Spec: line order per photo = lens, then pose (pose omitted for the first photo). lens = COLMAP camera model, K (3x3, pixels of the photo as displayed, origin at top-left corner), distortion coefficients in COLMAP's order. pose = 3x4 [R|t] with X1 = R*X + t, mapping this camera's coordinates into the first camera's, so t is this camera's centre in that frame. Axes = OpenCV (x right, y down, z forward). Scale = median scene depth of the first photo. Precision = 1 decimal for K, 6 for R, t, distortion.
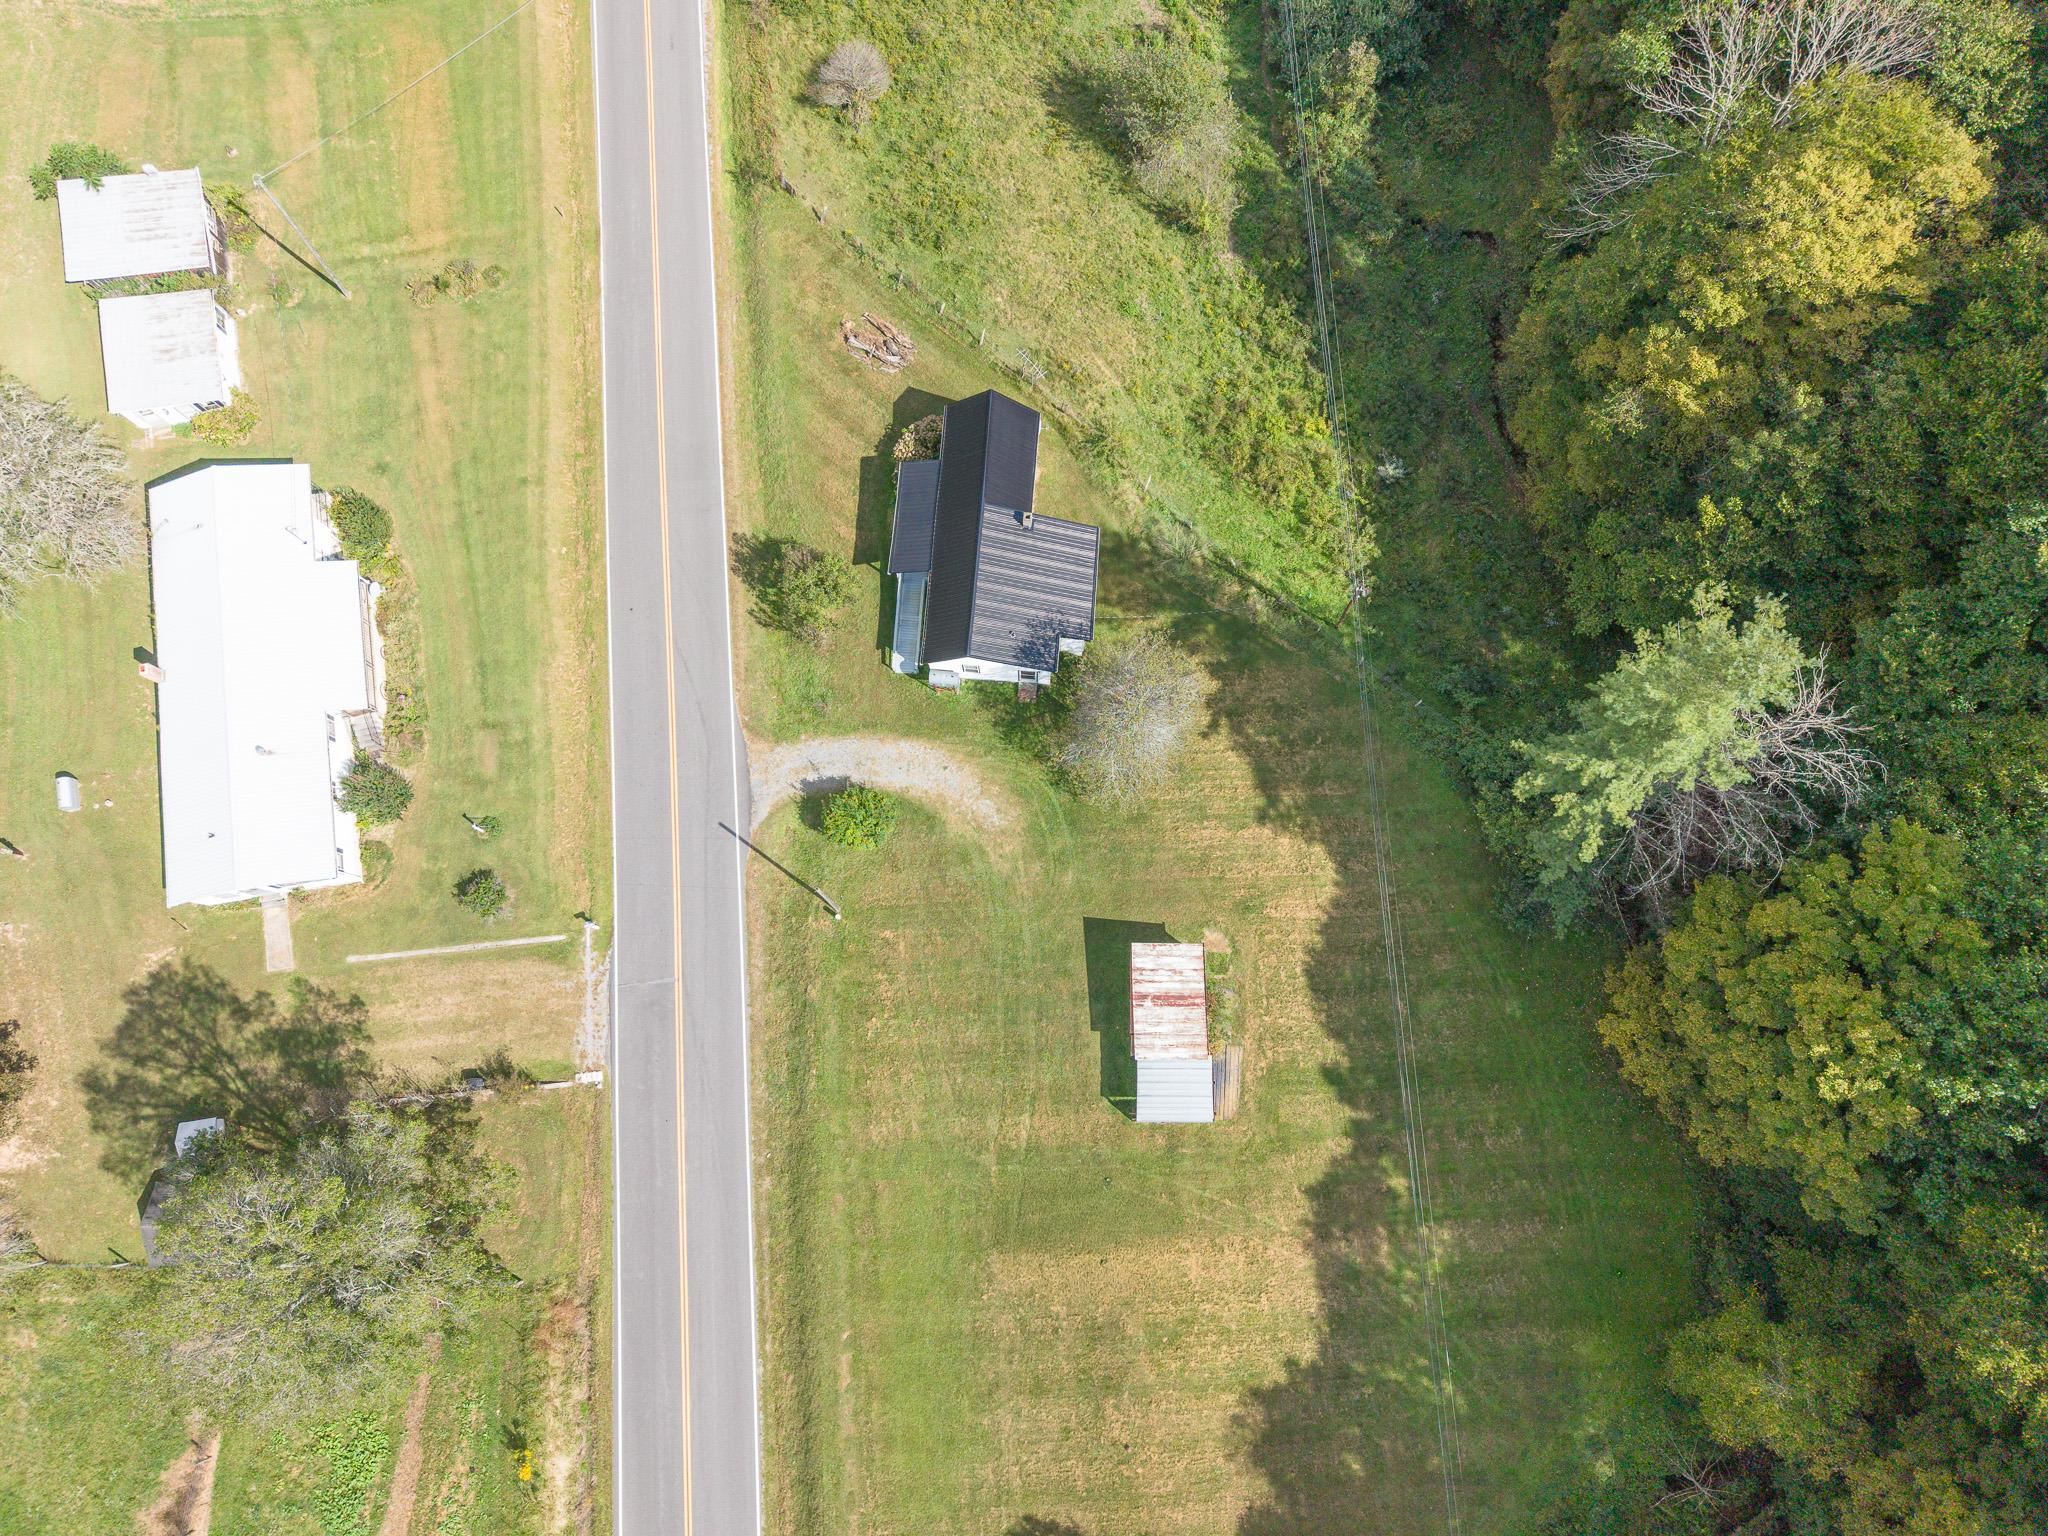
lens RADIAL K [[1379.0, 0, 1034.3], [0, 1379.0, 759.3], [0, 0, 1]] dist [0.013534, -0.015151]
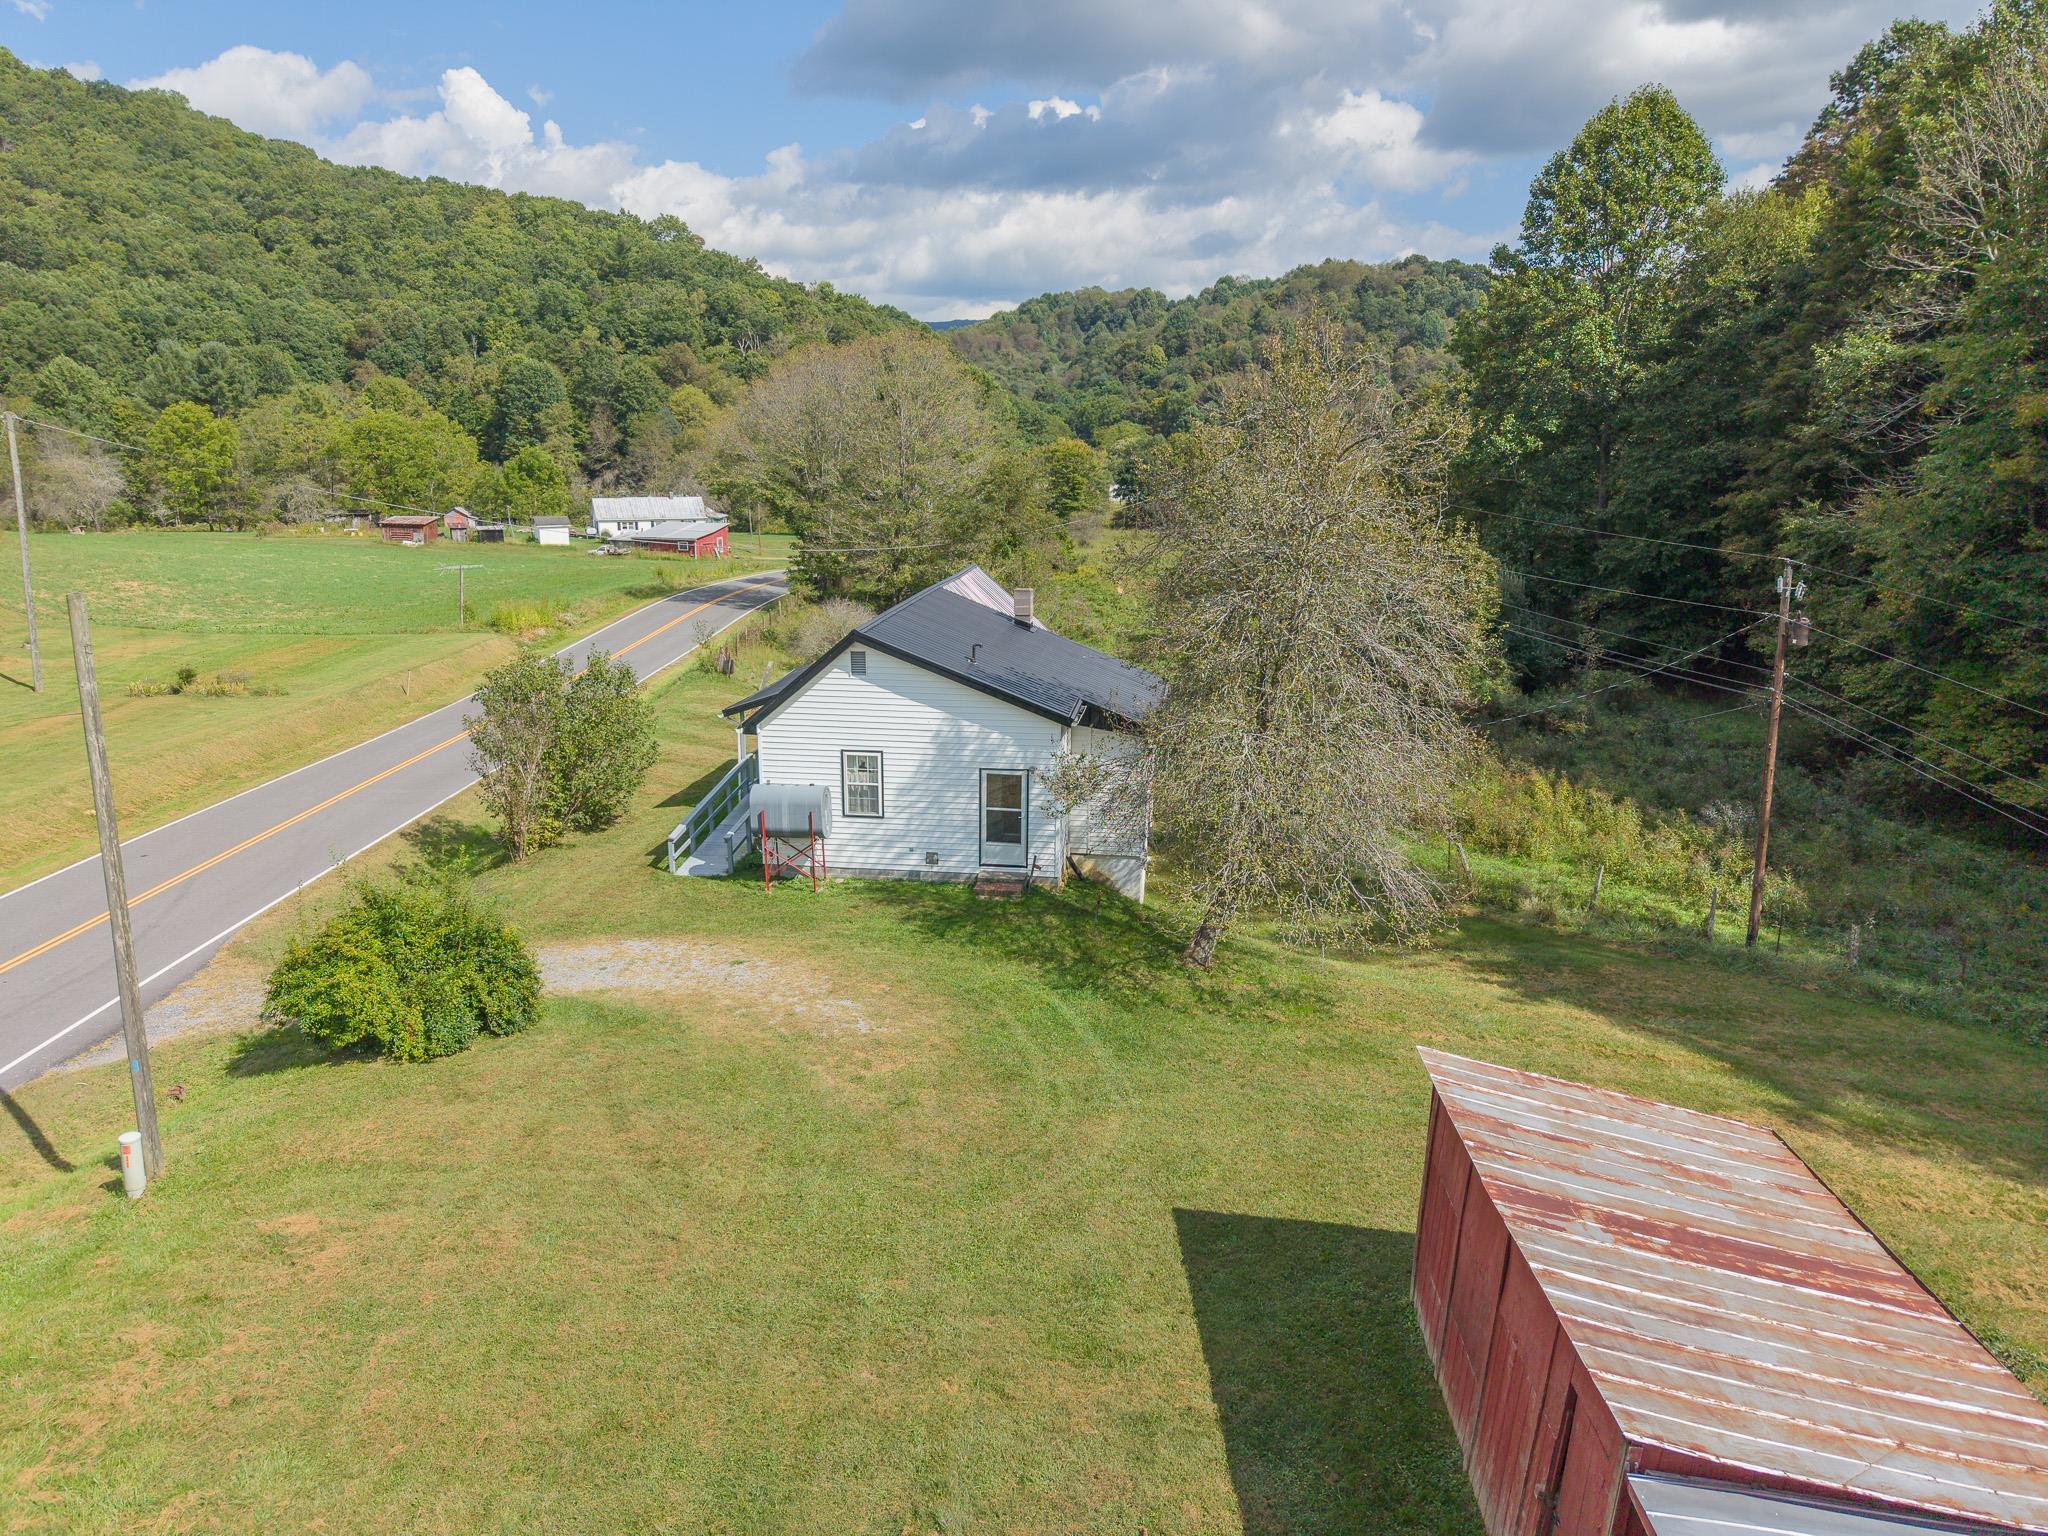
lens RADIAL K [[1379.0, 0, 1024.5], [0, 1379.0, 774.5], [0, 0, 1]] dist [0.013534, -0.015151]
pose [[0.998449, 0.019242, -0.052235, 0.021076], [-0.055384, 0.437792, -0.897369, 0.280205], [0.005601, 0.898870, 0.438179, 0.807760]]
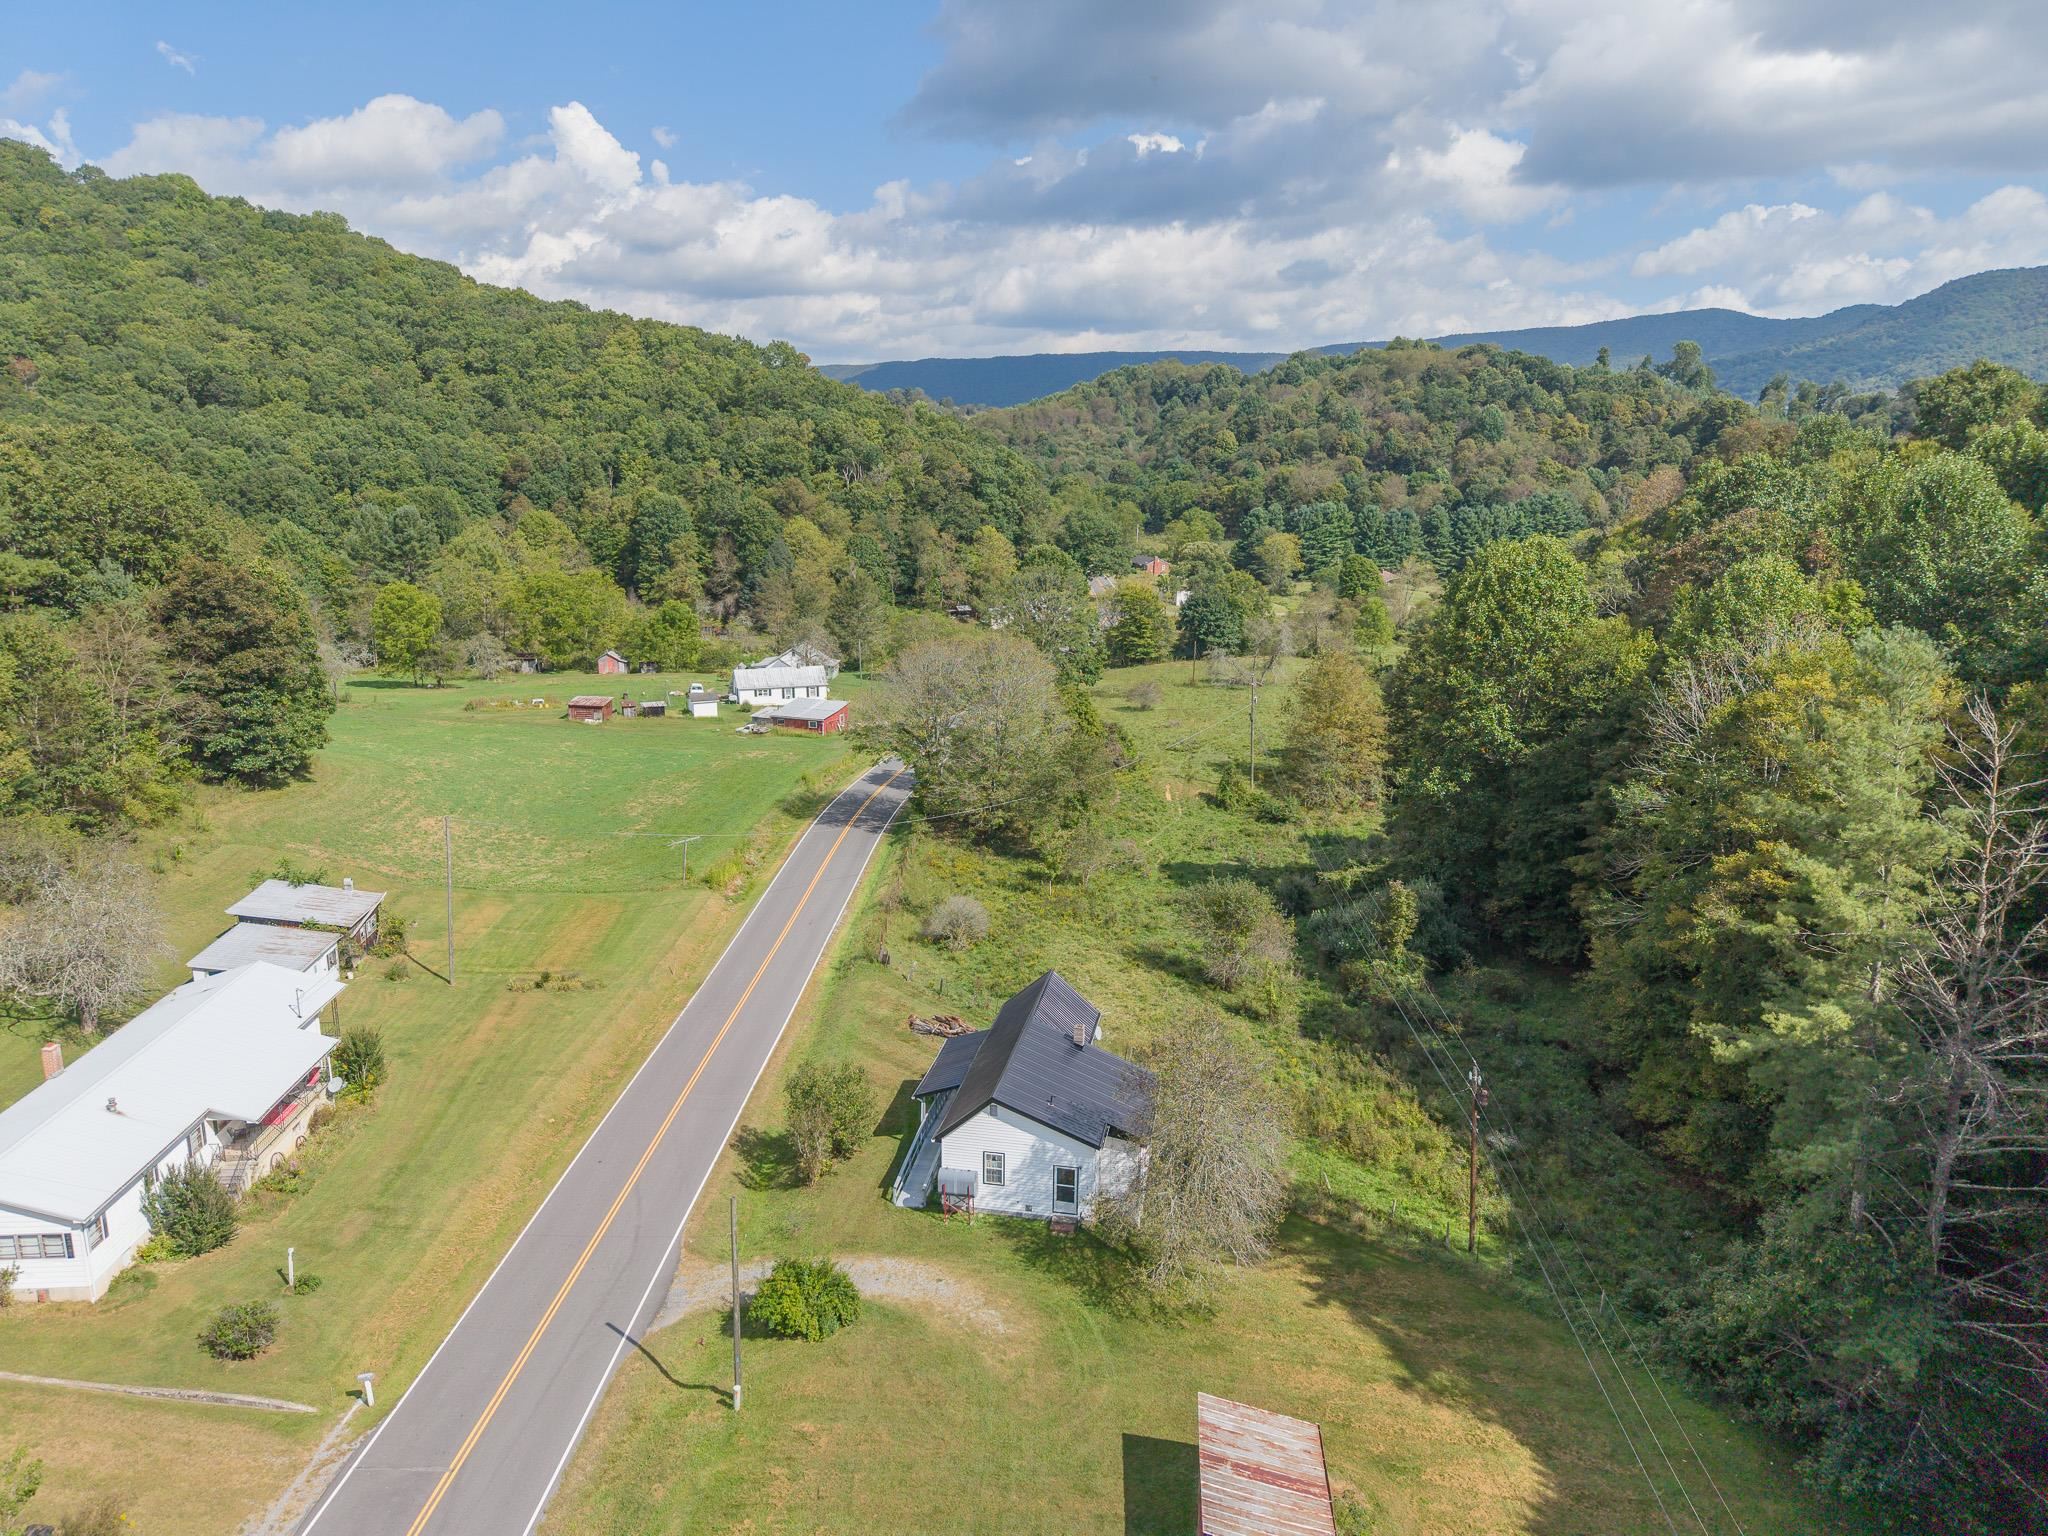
lens RADIAL K [[1379.0, 0, 1020.2], [0, 1379.0, 773.7], [0, 0, 1]] dist [0.013534, -0.015151]
pose [[0.993429, 0.031464, -0.110044, 0.047466], [-0.113038, 0.420488, -0.900229, 0.535758], [0.017947, 0.906752, 0.421281, 0.454050]]
